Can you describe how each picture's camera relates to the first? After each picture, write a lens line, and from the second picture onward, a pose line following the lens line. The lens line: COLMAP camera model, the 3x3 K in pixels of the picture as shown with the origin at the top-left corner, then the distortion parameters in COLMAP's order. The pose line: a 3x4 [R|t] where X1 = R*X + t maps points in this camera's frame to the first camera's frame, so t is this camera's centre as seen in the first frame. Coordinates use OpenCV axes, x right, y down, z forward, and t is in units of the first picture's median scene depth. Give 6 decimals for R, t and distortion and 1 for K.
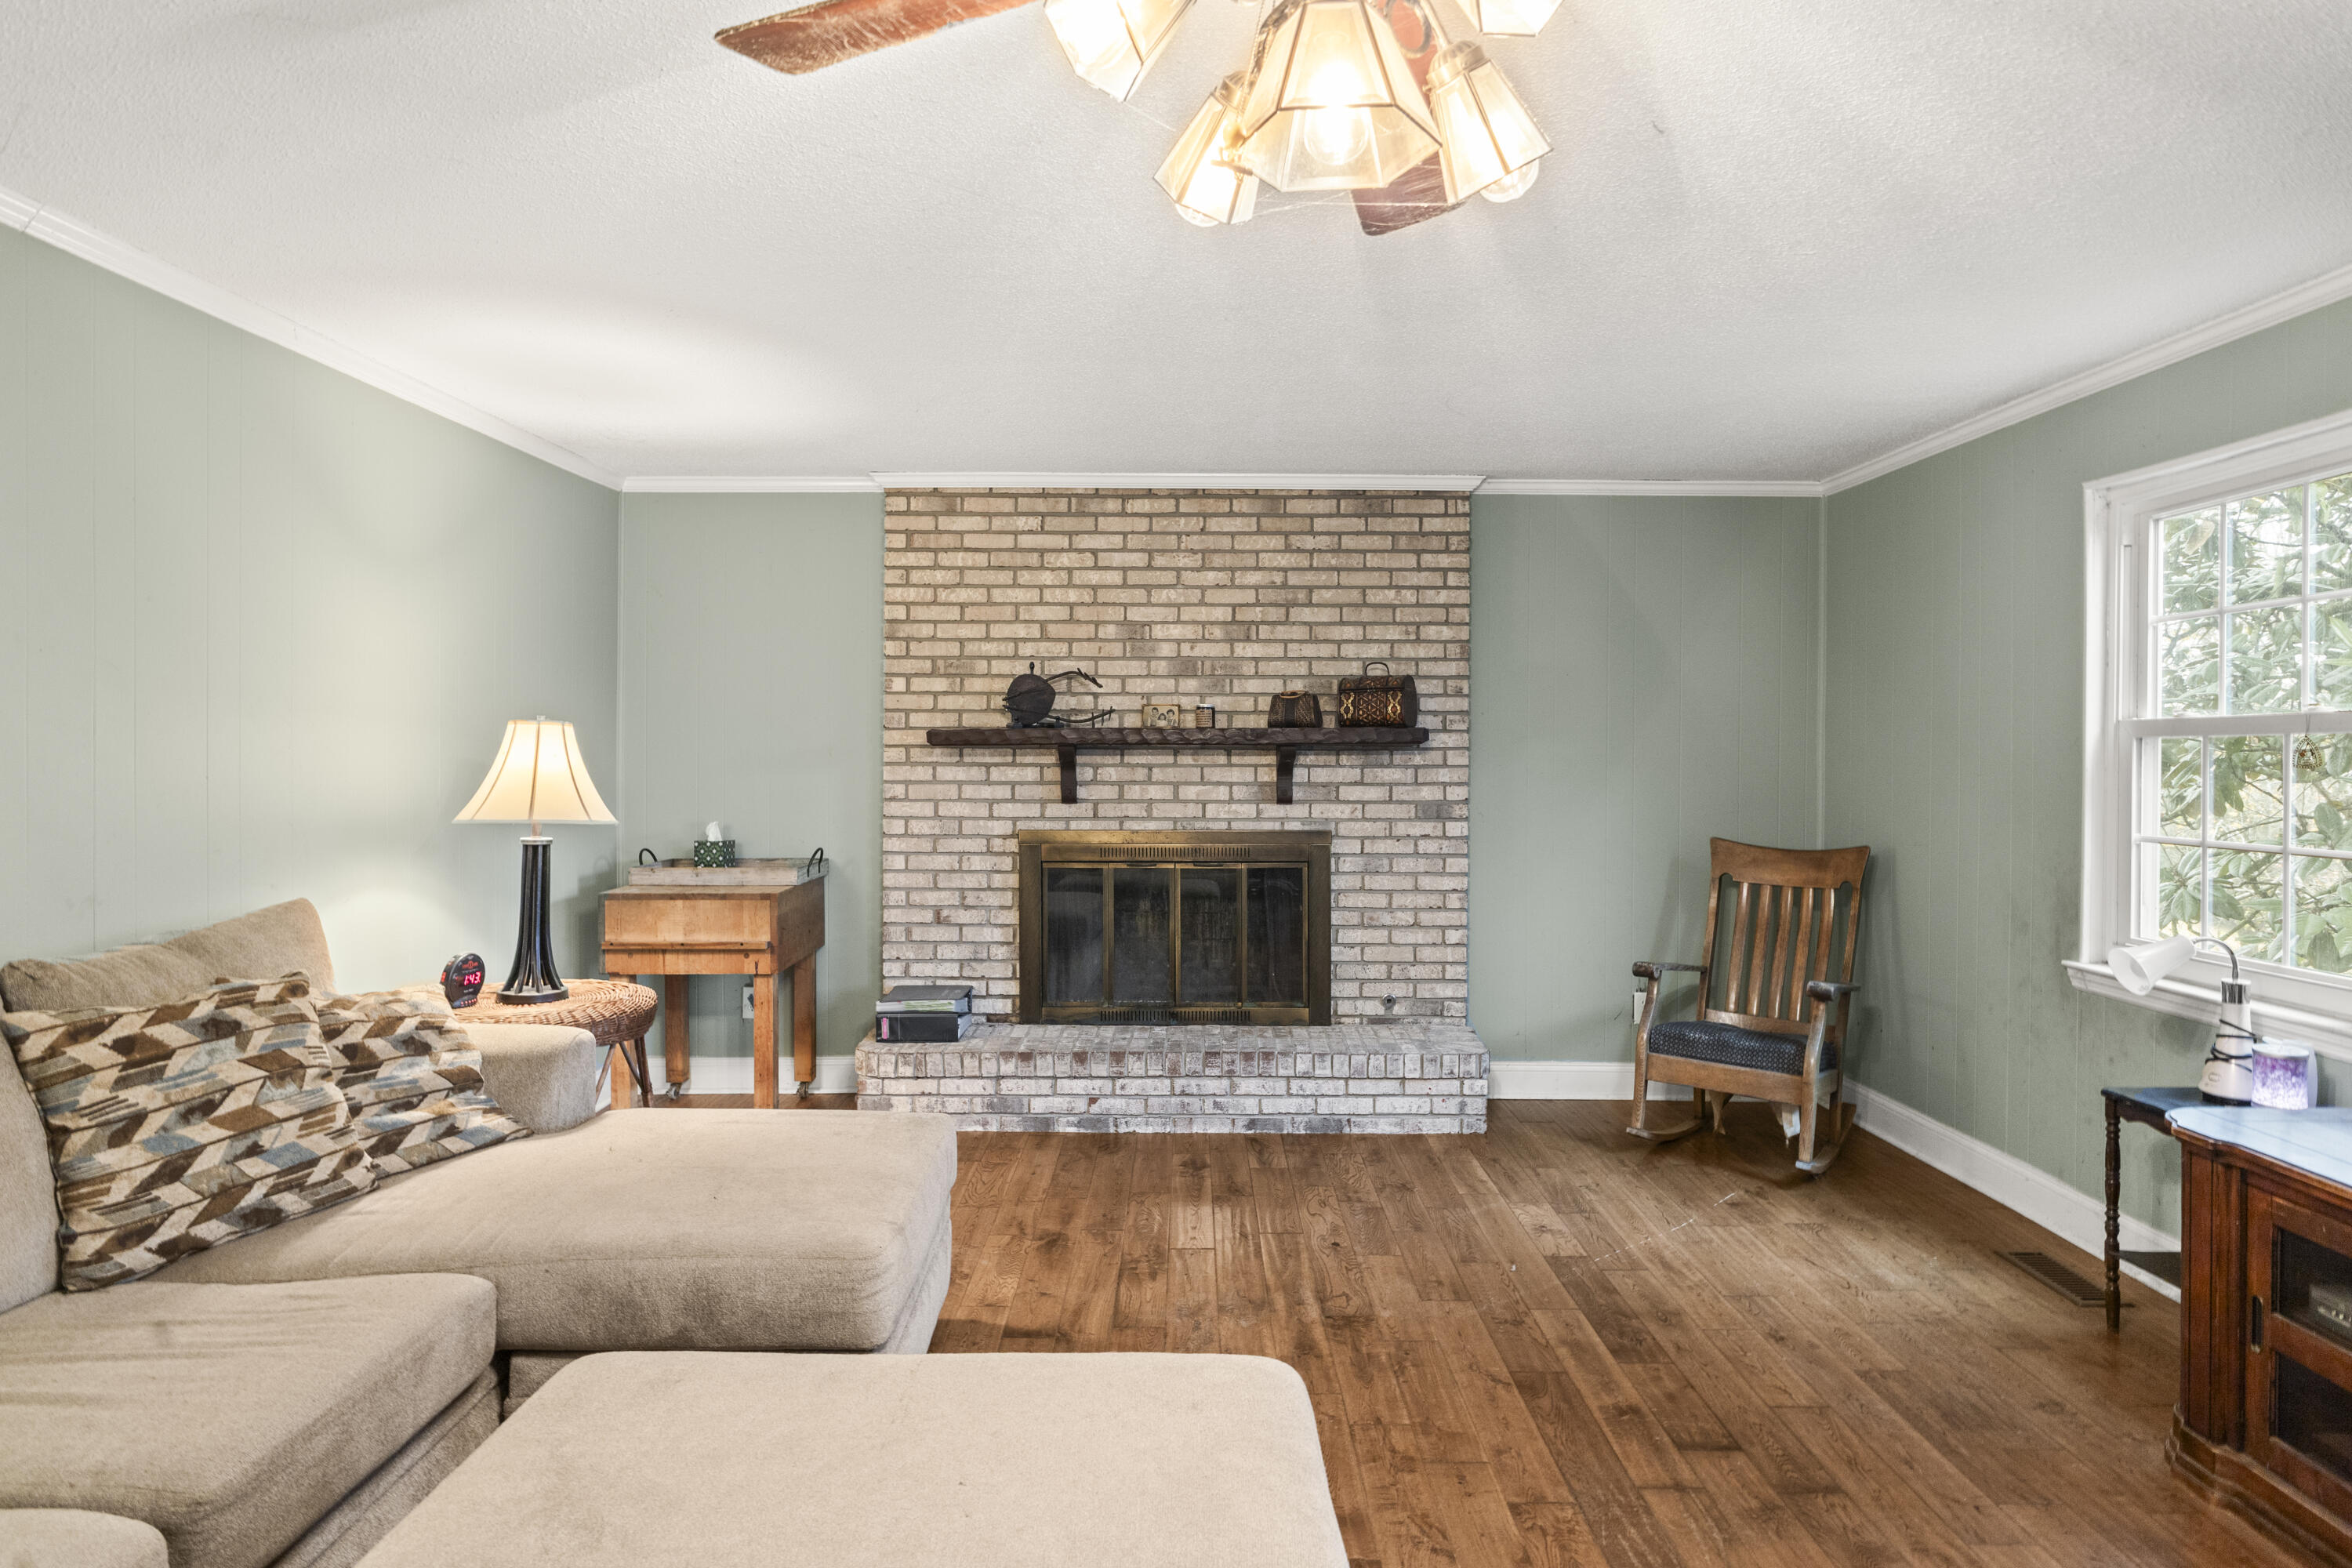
lens RADIAL K [[1282.0, 0, 1188.7], [0, 1282.0, 759.0], [0, 0, 1]] dist [-0.004072, -0.000088]
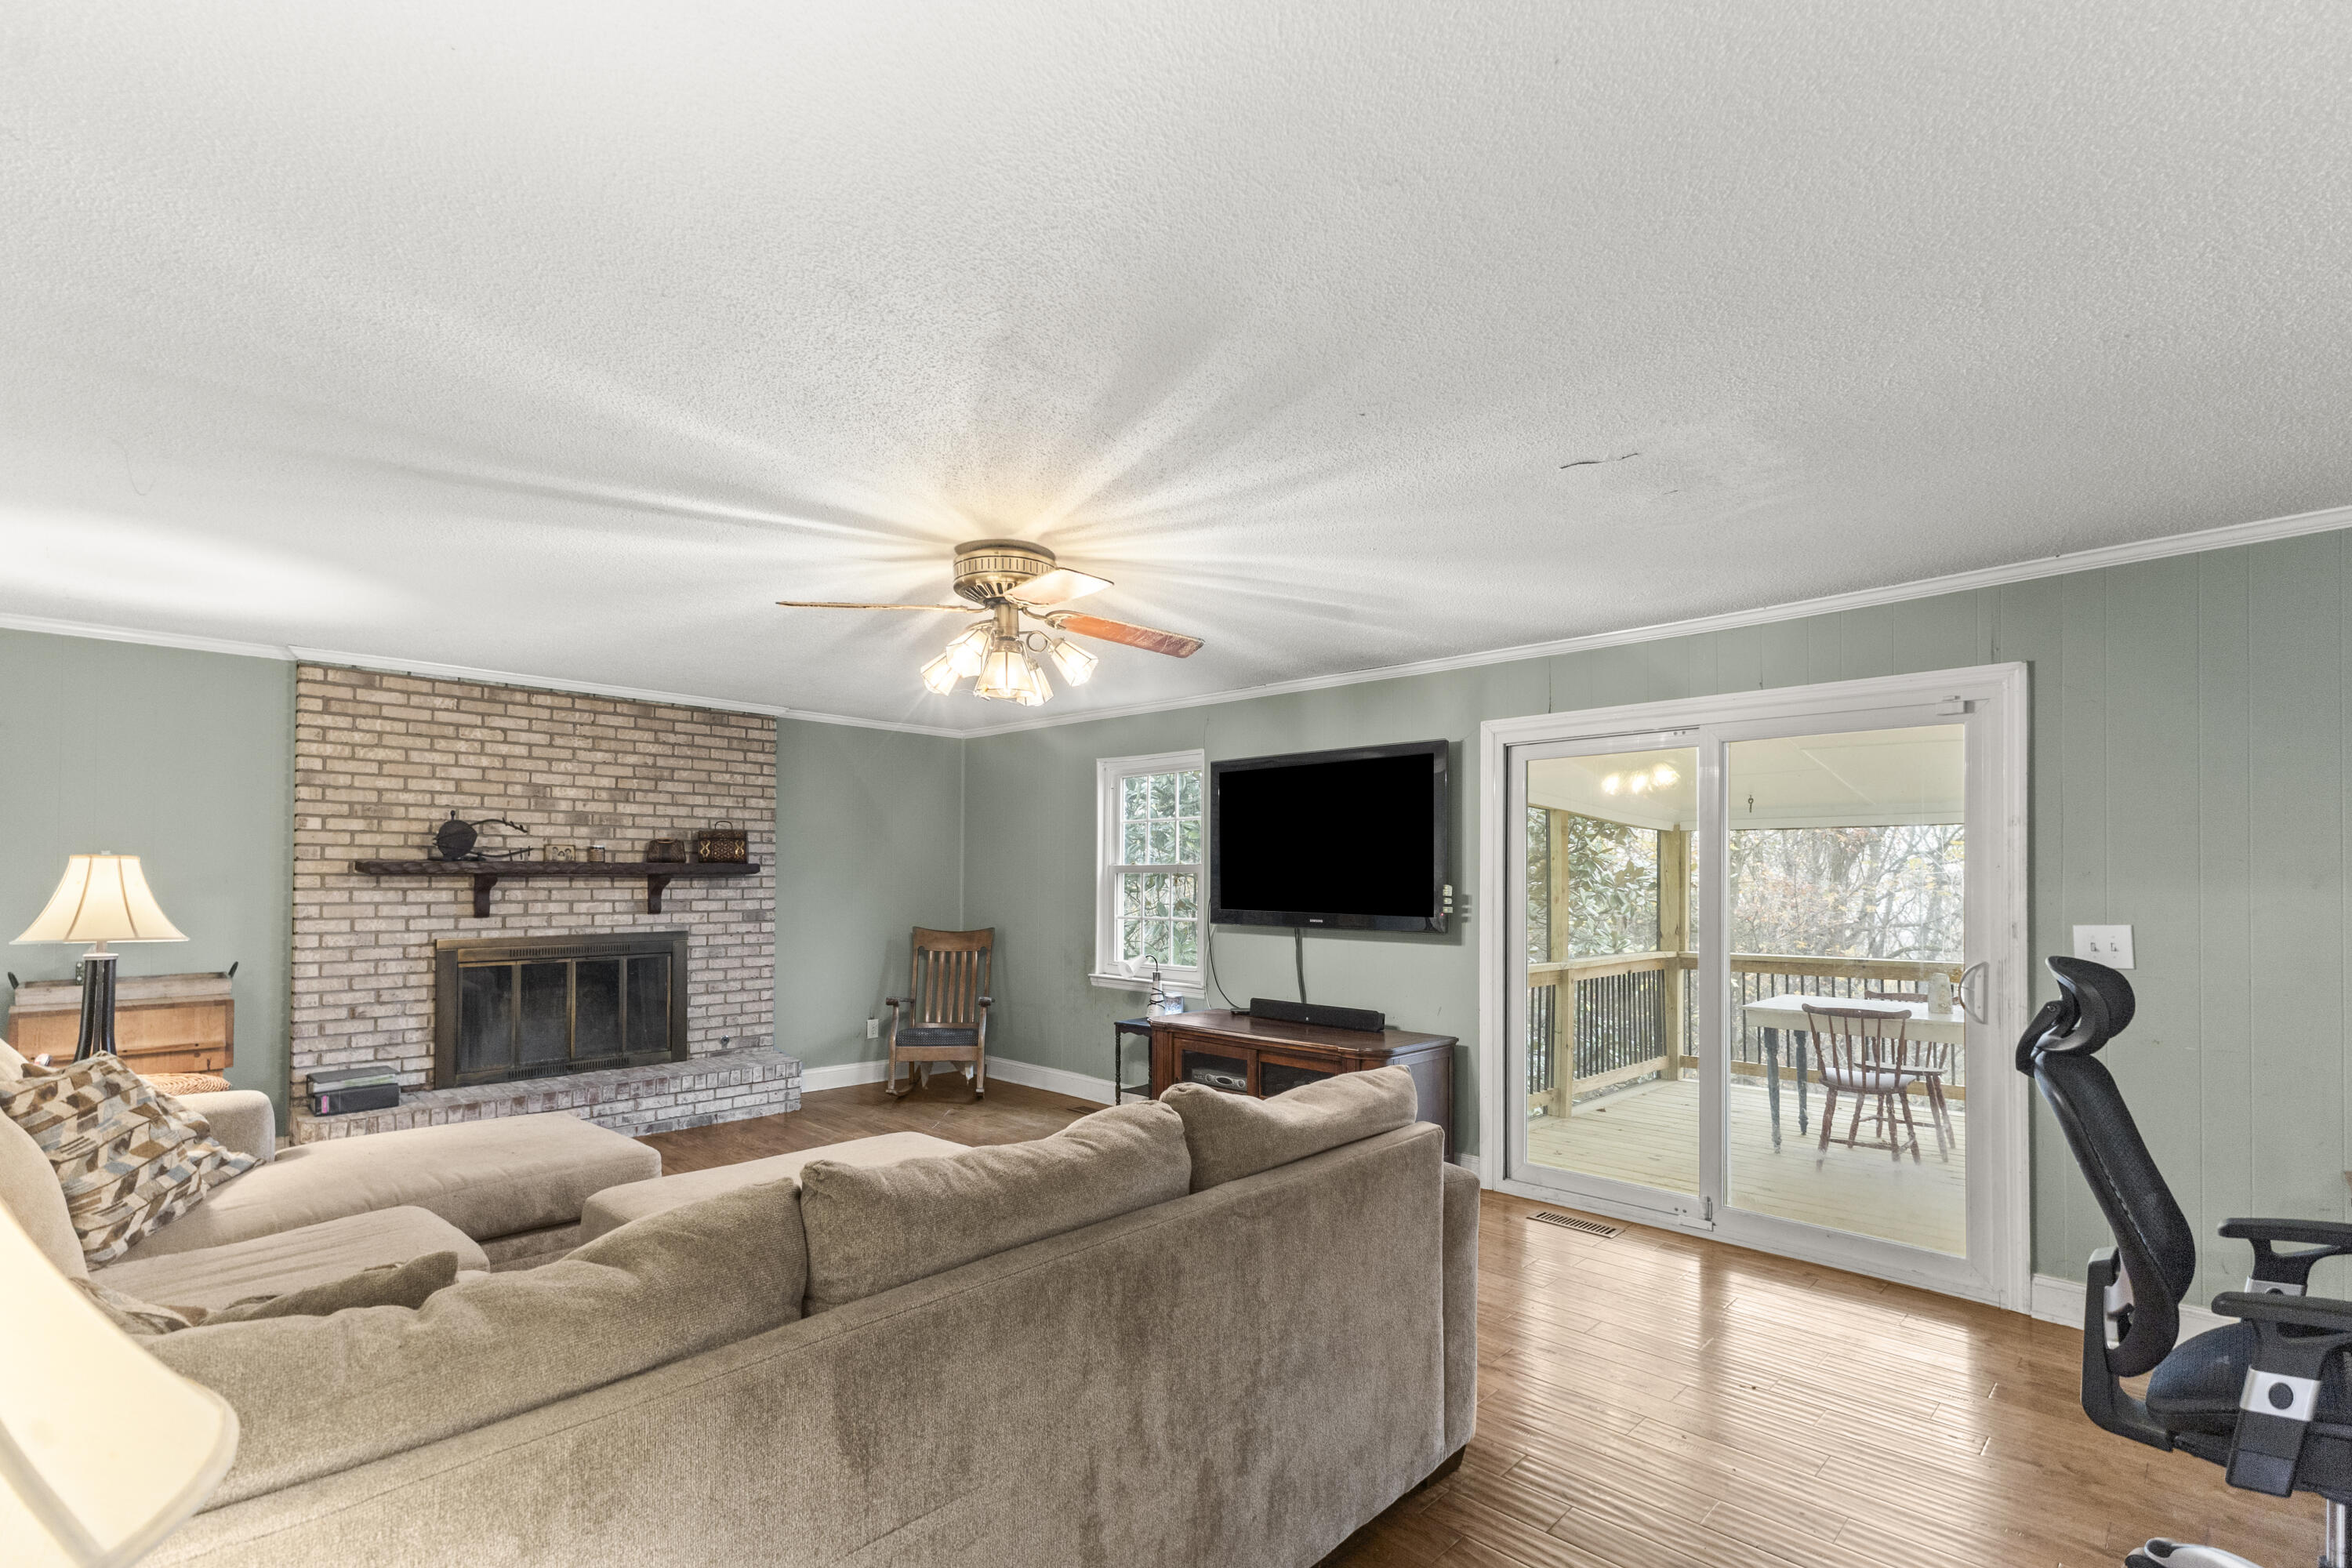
lens RADIAL K [[1045.9, 0, 1188.0], [0, 1045.9, 865.6], [0, 0, 1]] dist [0.001336, 0.000113]
pose [[0.696652, 0.007737, 0.717367, -0.360199], [0.001995, 0.999917, -0.012722, -0.004069], [-0.717406, 0.010294, 0.696579, -0.278002]]
